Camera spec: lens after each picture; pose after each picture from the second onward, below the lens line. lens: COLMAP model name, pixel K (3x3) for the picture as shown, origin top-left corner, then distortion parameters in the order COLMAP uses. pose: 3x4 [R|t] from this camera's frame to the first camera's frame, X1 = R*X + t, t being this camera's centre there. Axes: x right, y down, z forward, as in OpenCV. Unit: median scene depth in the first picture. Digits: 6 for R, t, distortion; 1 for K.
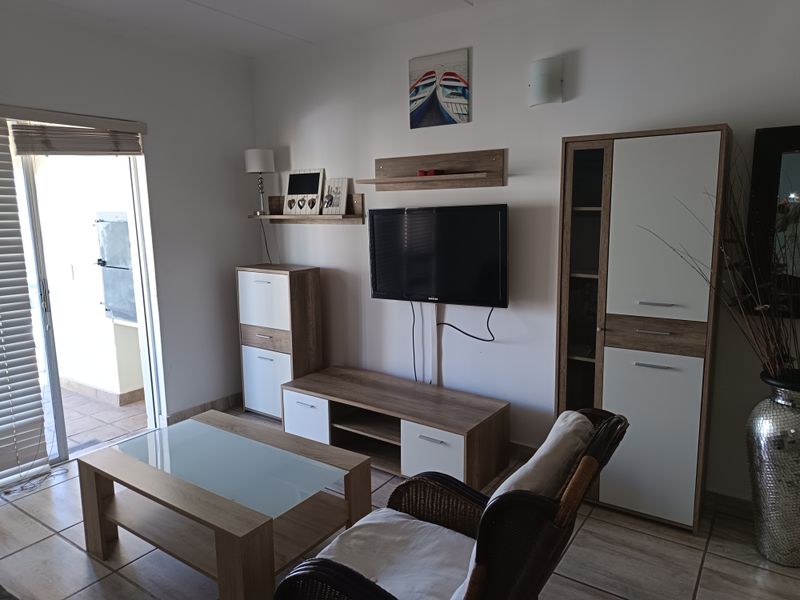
lens RADIAL K [[552.1, 0, 400.0], [0, 552.1, 300.0], [0, 0, 1]] dist [0.051848, -0.043232]
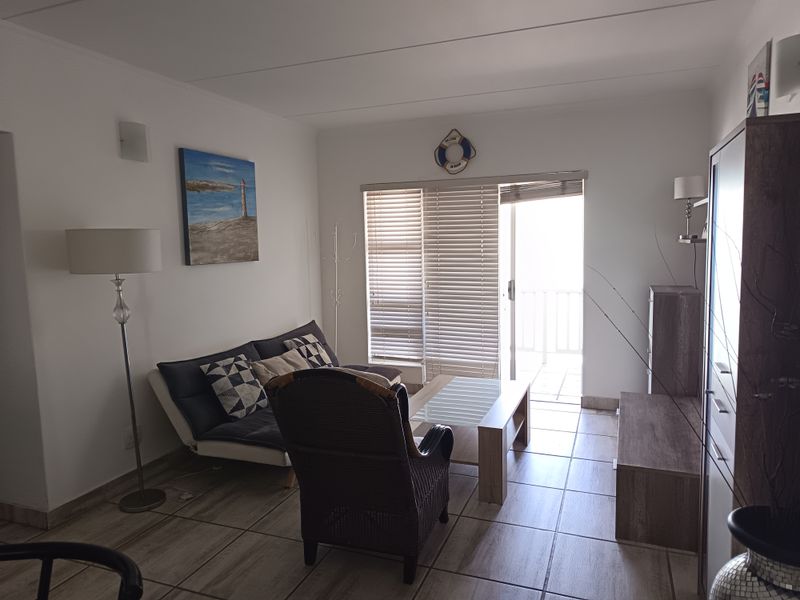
lens RADIAL K [[552.1, 0, 400.0], [0, 552.1, 300.0], [0, 0, 1]] dist [0.051848, -0.043232]
pose [[0.236697, 0.115036, -0.964749, 0.844207], [-0.137521, 0.986936, 0.083941, -0.070398], [0.961802, 0.112805, 0.249424, 0.309932]]
